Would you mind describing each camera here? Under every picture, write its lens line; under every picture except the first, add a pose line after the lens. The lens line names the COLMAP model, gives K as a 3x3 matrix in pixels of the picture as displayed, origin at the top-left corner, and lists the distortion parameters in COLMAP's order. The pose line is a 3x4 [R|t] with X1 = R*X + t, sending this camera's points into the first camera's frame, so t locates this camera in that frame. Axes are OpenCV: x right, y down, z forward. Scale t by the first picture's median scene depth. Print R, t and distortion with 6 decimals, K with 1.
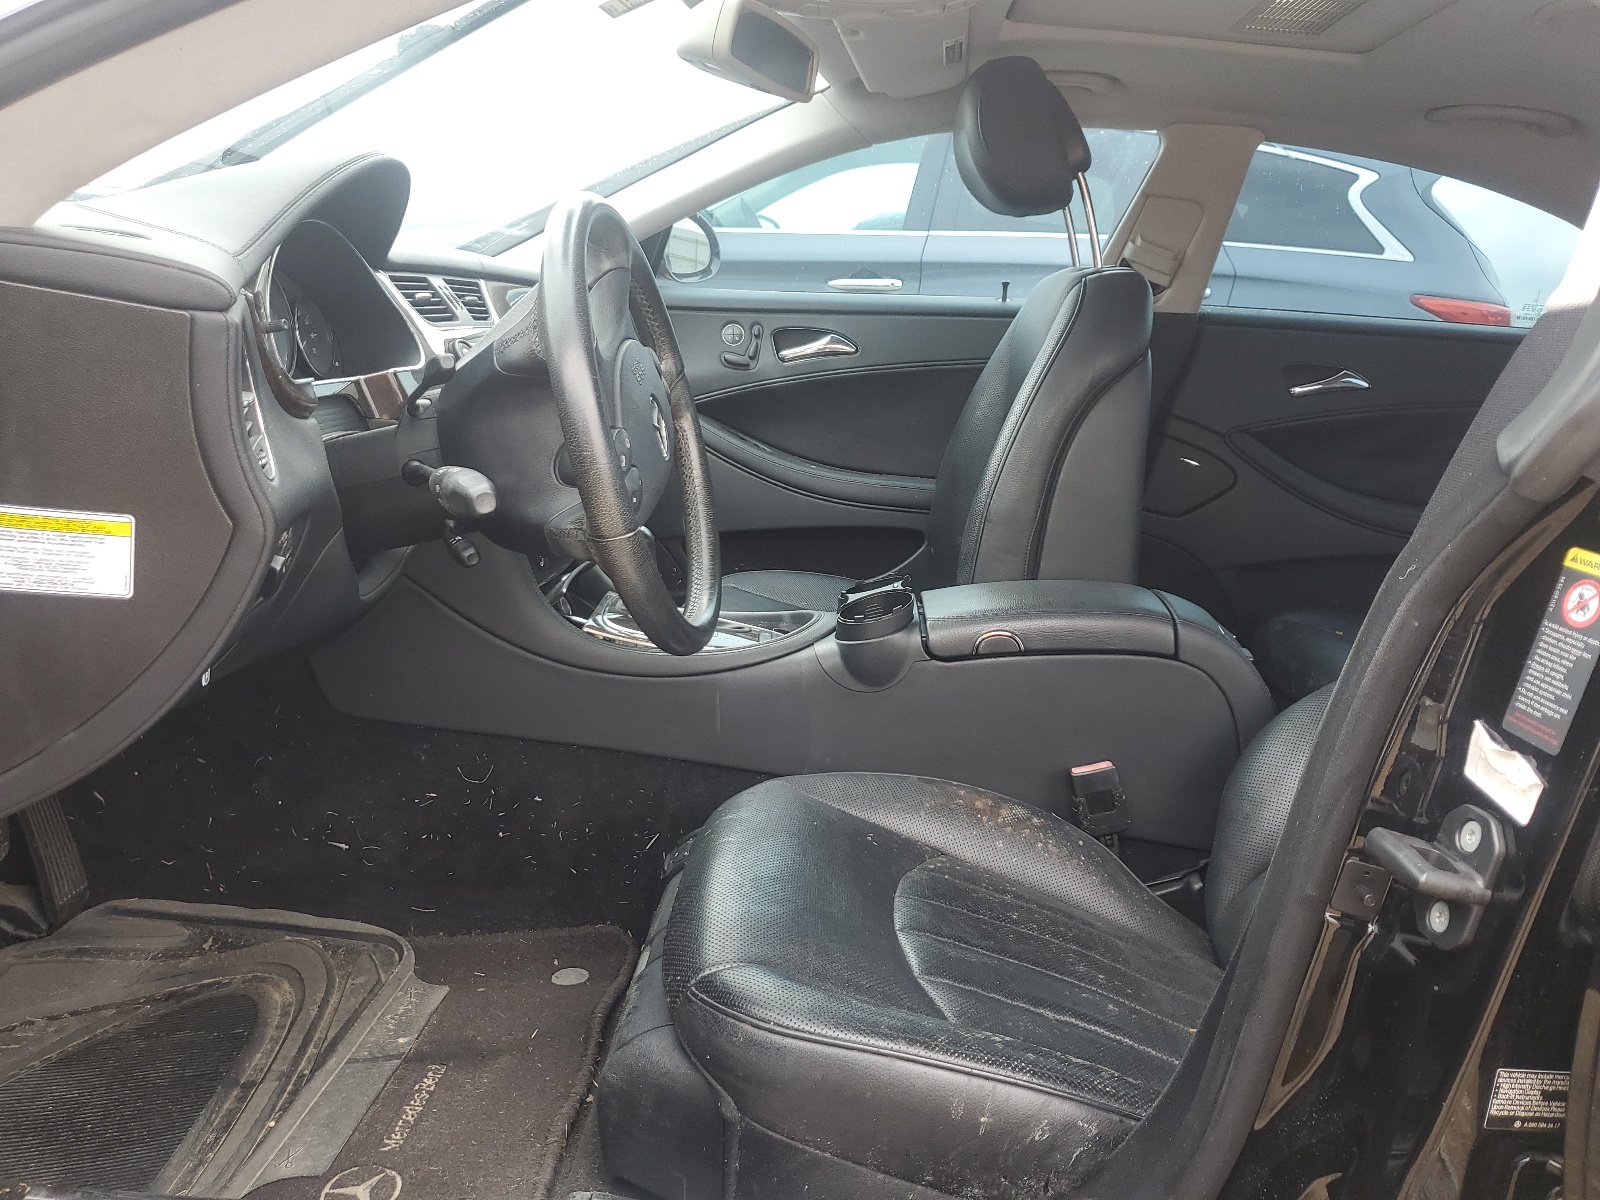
lens RADIAL K [[1201.2, 0, 802.8], [0, 1201.2, 602.8], [0, 0, 1]] dist [0.003952, 0.002360]
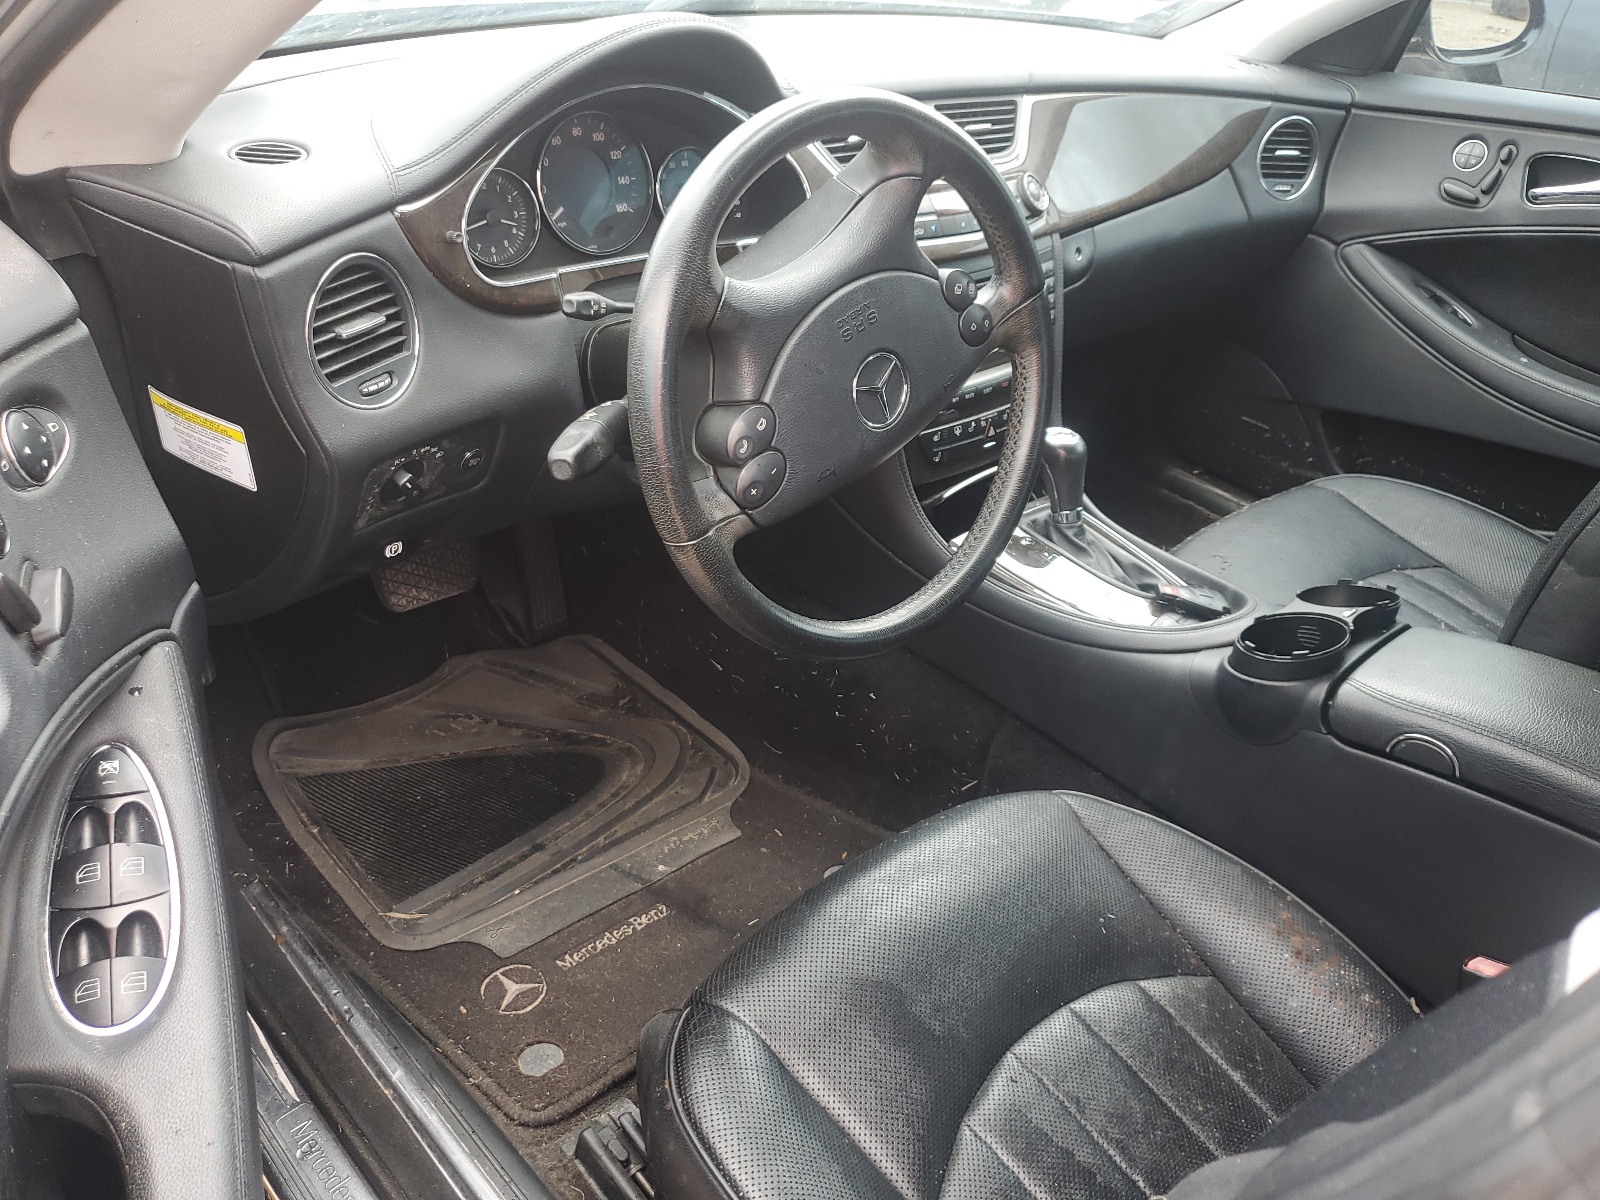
lens RADIAL K [[1201.2, 0, 799.2], [0, 1201.2, 596.5], [0, 0, 1]] dist [0.003952, 0.002360]
pose [[0.729413, 0.337362, -0.595099, 0.285253], [-0.189501, 0.935539, 0.298086, -0.189328], [0.657302, -0.104656, 0.746325, 0.262634]]
